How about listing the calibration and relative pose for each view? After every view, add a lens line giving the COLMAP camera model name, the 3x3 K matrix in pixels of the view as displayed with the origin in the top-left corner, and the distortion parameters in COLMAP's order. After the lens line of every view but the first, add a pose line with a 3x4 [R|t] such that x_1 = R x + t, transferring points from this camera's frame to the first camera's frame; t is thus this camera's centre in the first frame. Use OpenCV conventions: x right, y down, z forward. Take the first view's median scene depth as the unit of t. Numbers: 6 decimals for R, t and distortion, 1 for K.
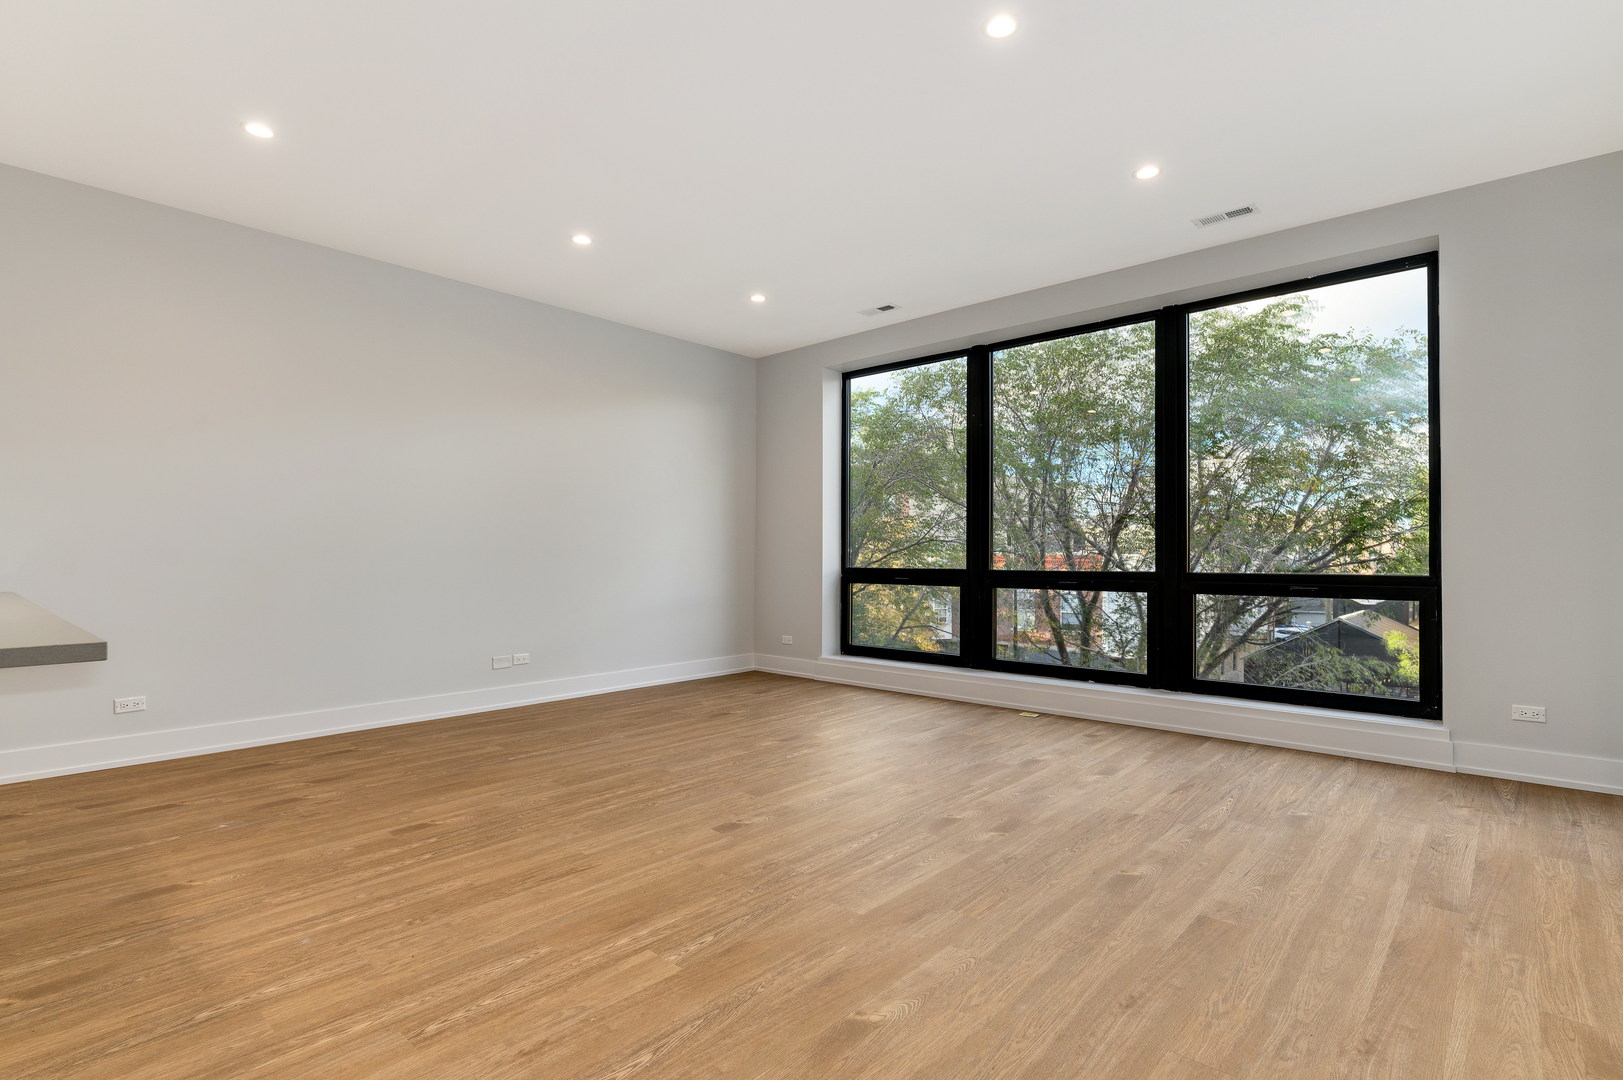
lens RADIAL K [[767.1, 0, 840.6], [0, 767.1, 534.6], [0, 0, 1]] dist [-0.000810, 0.000689]
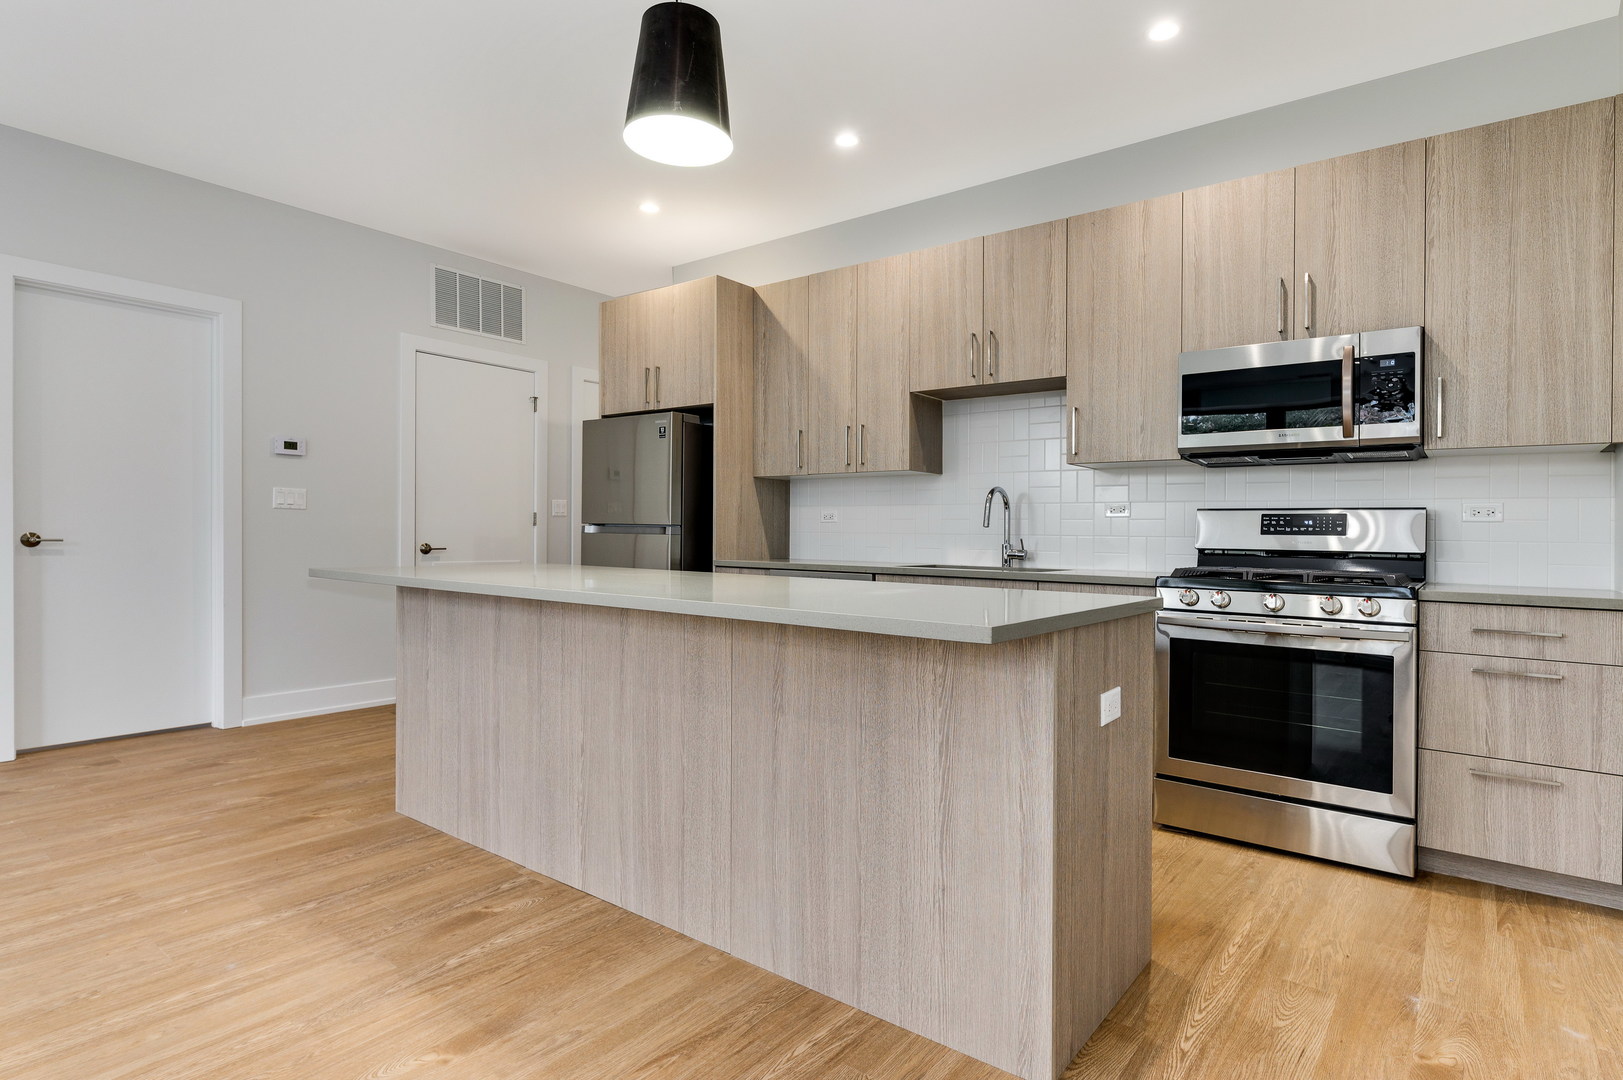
lens RADIAL K [[835.7, 0, 861.8], [0, 835.7, 542.3], [0, 0, 1]] dist [0.000054, -0.000626]
pose [[-0.995987, -0.015065, -0.088224, -0.941903], [-0.013564, 0.999753, -0.017582, 0.035035], [0.088467, -0.016315, -0.995945, 1.439347]]
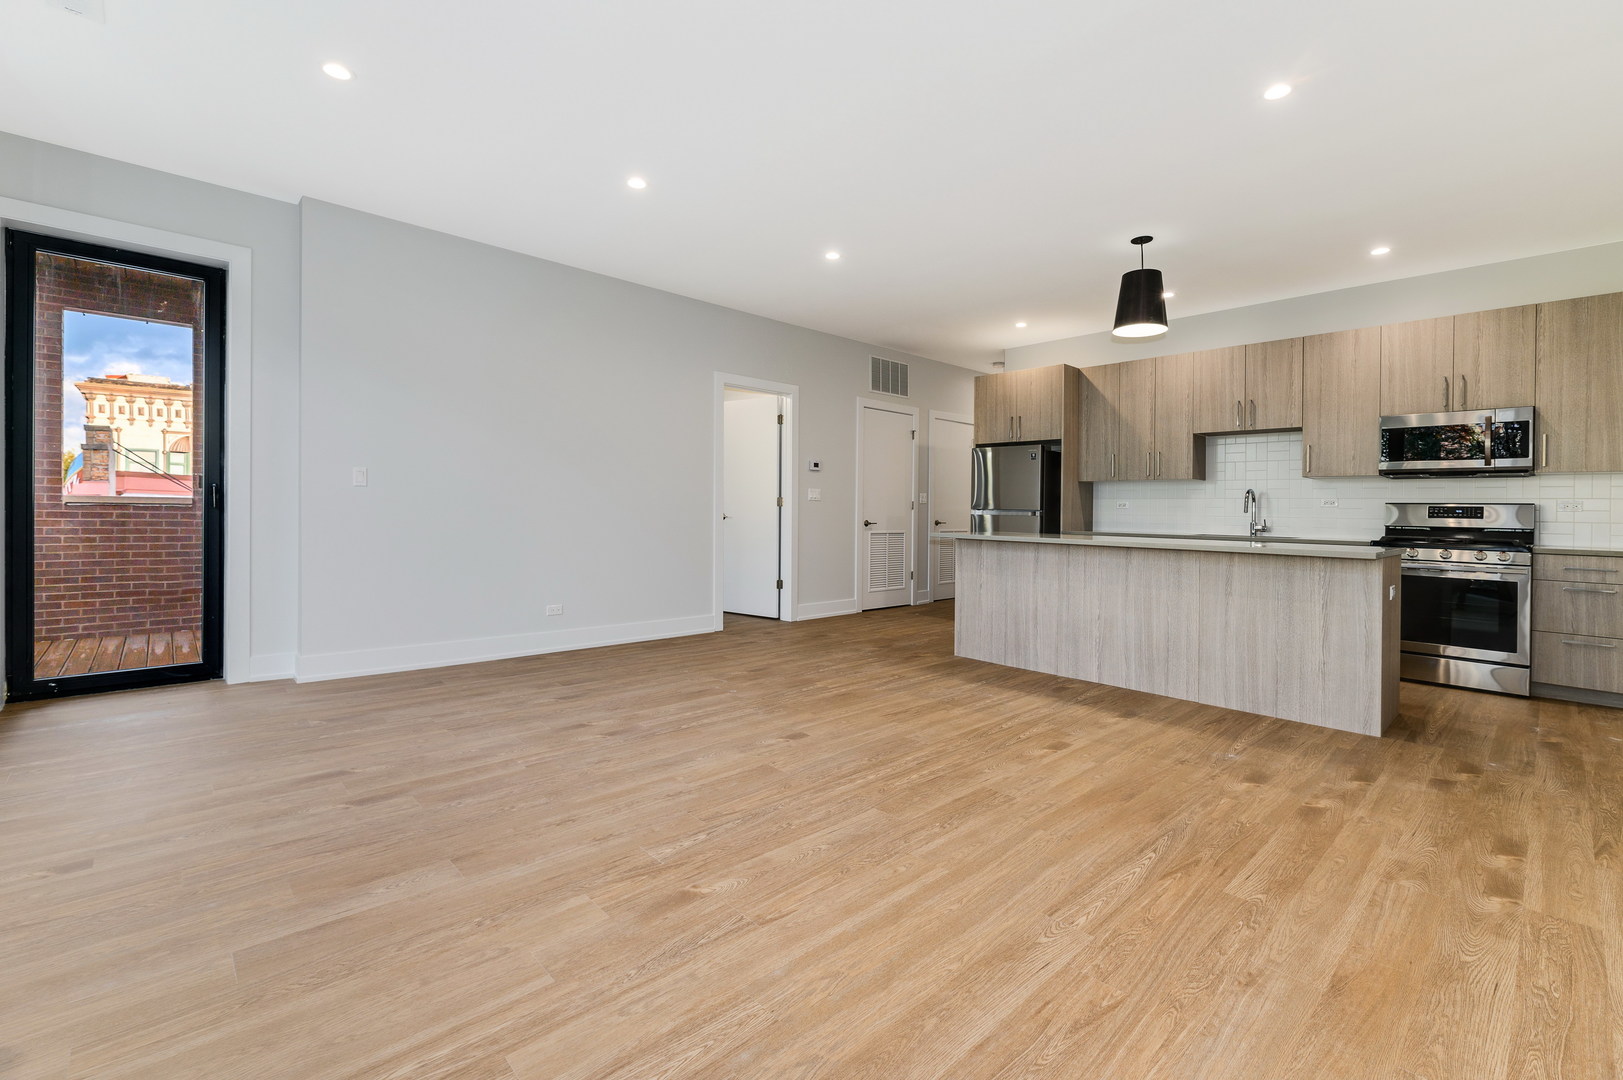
lens RADIAL K [[717.4, 0, 855.5], [0, 717.4, 518.0], [0, 0, 1]] dist [-0.001504, -0.000388]
pose [[-0.998356, -0.018496, 0.054251, -0.297572], [-0.019357, 0.999694, -0.015398, 0.051012], [-0.053949, -0.016422, -0.998409, 2.153920]]
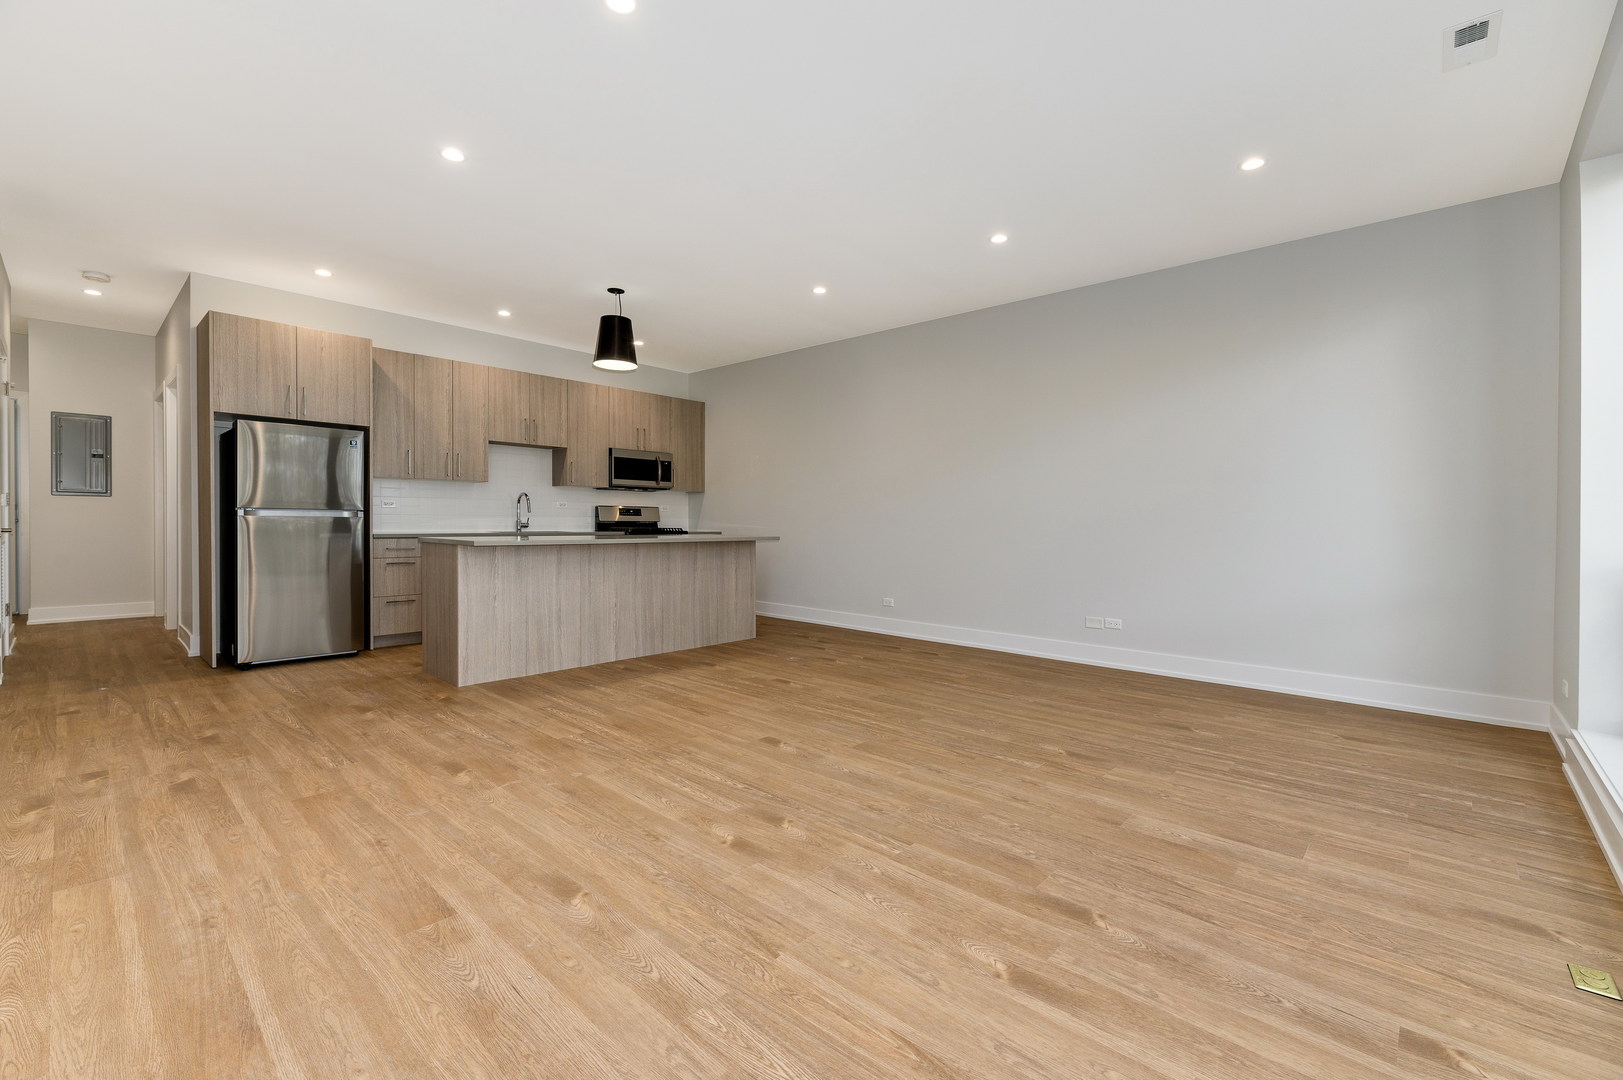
lens RADIAL K [[677.2, 0, 804.0], [0, 677.2, 526.8], [0, 0, 1]] dist [-0.001635, -0.000228]
pose [[-0.013508, 0.010622, -0.999852, 0.956660], [0.014980, 0.999833, 0.010420, 0.023340], [0.999797, -0.014837, -0.013665, 1.082179]]
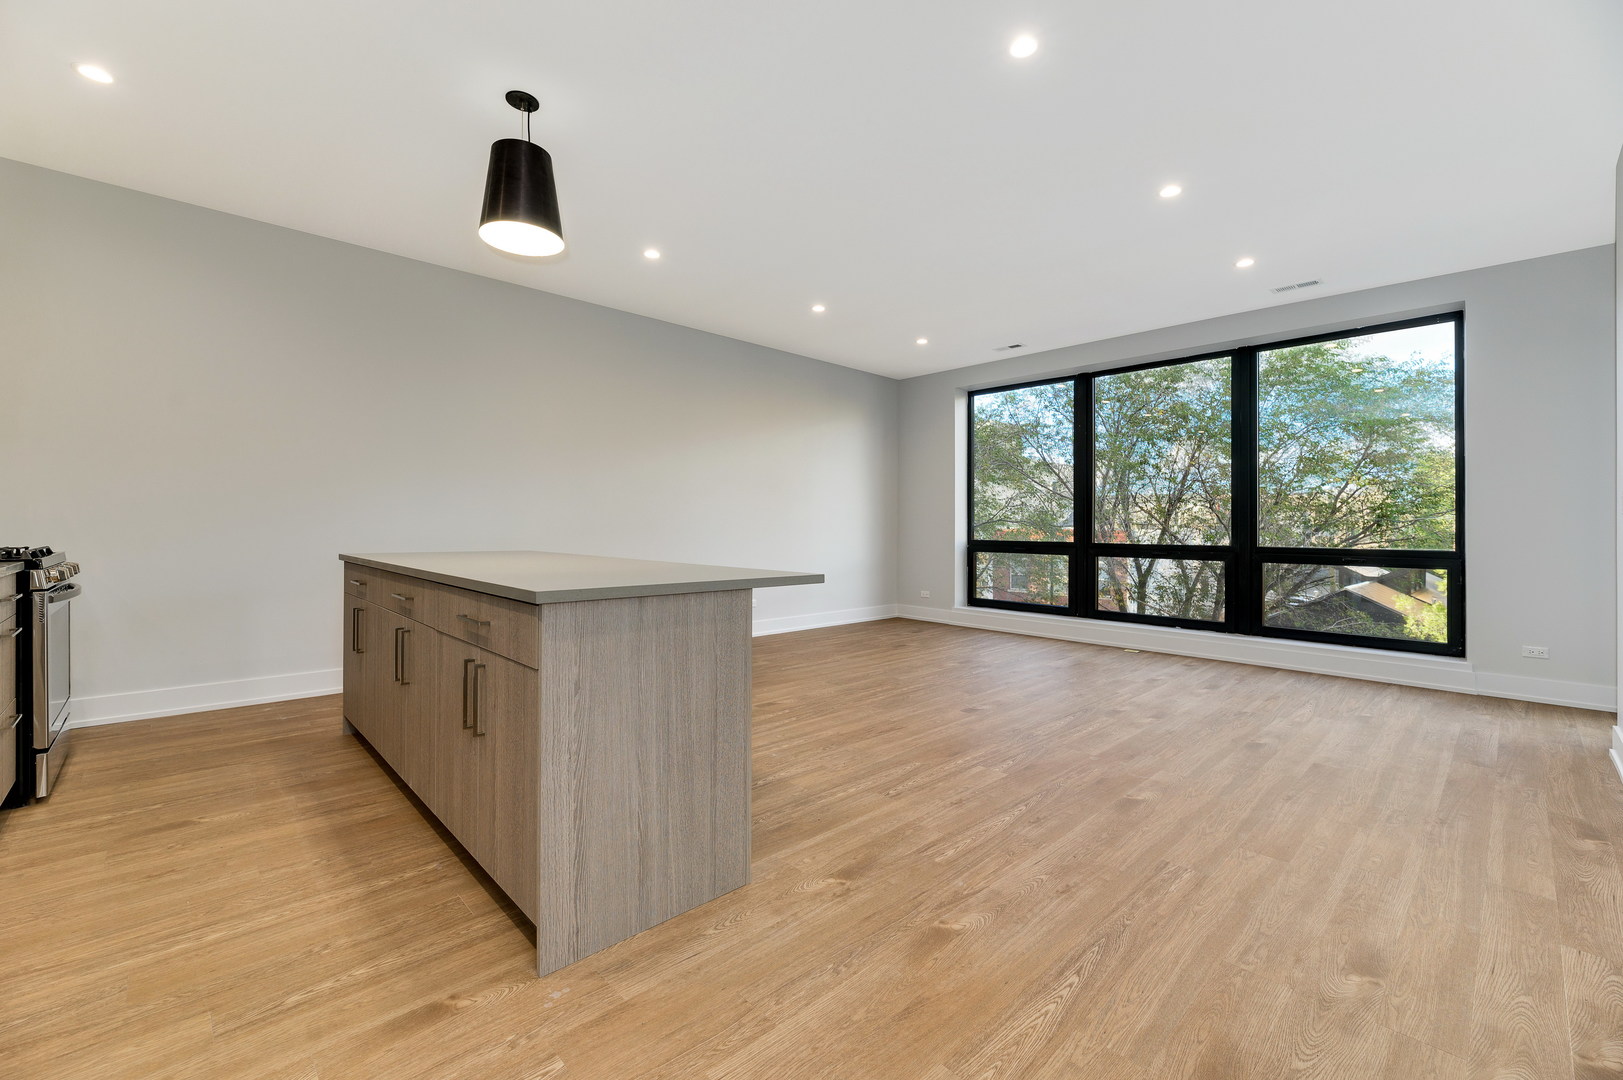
lens RADIAL K [[656.8, 0, 834.4], [0, 656.8, 519.0], [0, 0, 1]] dist [0.001902, 0.000121]
pose [[0.996841, 0.007980, -0.079023, -0.318530], [-0.006906, 0.999880, 0.013858, -0.017329], [0.079124, -0.013269, 0.996776, -0.327886]]
